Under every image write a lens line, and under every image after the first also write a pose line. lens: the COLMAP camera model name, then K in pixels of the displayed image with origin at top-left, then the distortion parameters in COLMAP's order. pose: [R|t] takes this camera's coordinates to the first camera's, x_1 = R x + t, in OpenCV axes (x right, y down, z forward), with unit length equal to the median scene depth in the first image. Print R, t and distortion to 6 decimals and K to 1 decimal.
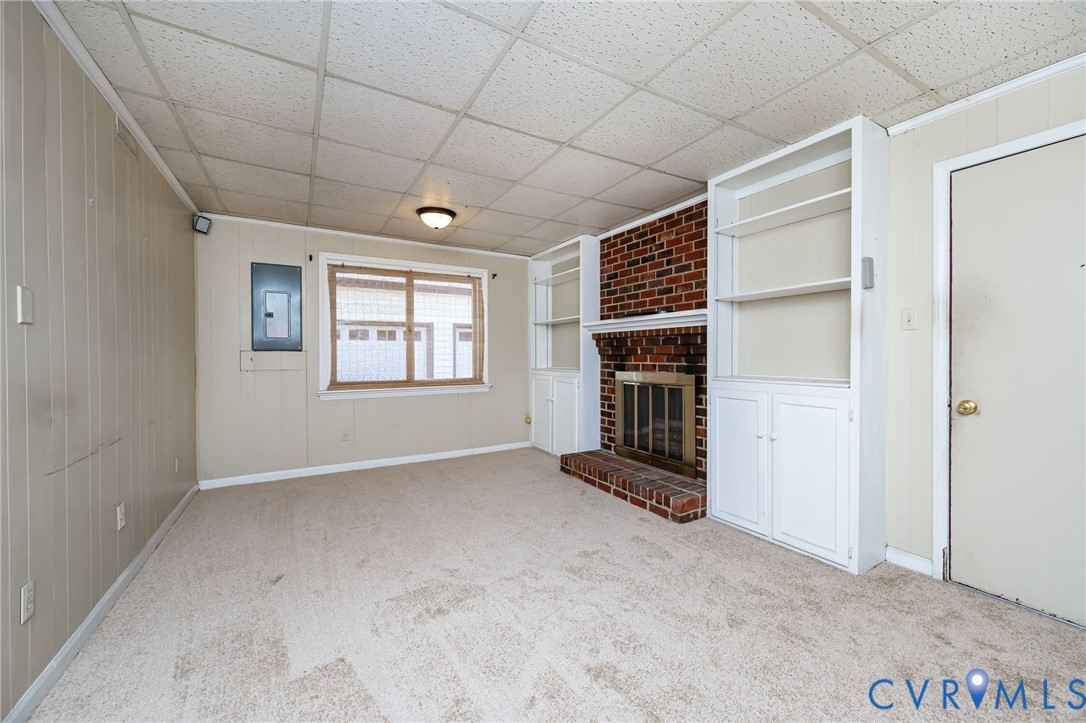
lens RADIAL K [[422.1, 0, 546.1], [0, 422.1, 361.1], [0, 0, 1]] dist [-0.000209, 0.000277]
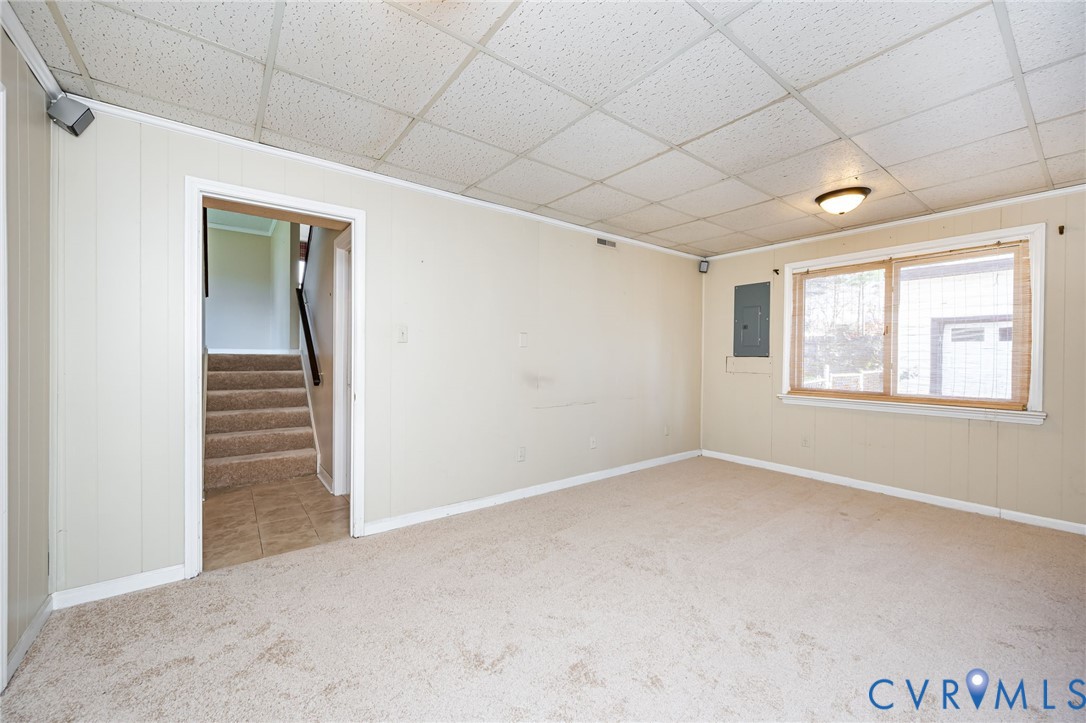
lens RADIAL K [[422.1, 0, 546.3], [0, 422.1, 358.7], [0, 0, 1]] dist [-0.000209, 0.000277]
pose [[0.125773, 0.005446, -0.992044, 0.426866], [-0.023194, 0.999728, 0.002548, -0.007916], [0.991788, 0.022689, 0.125865, 0.257049]]
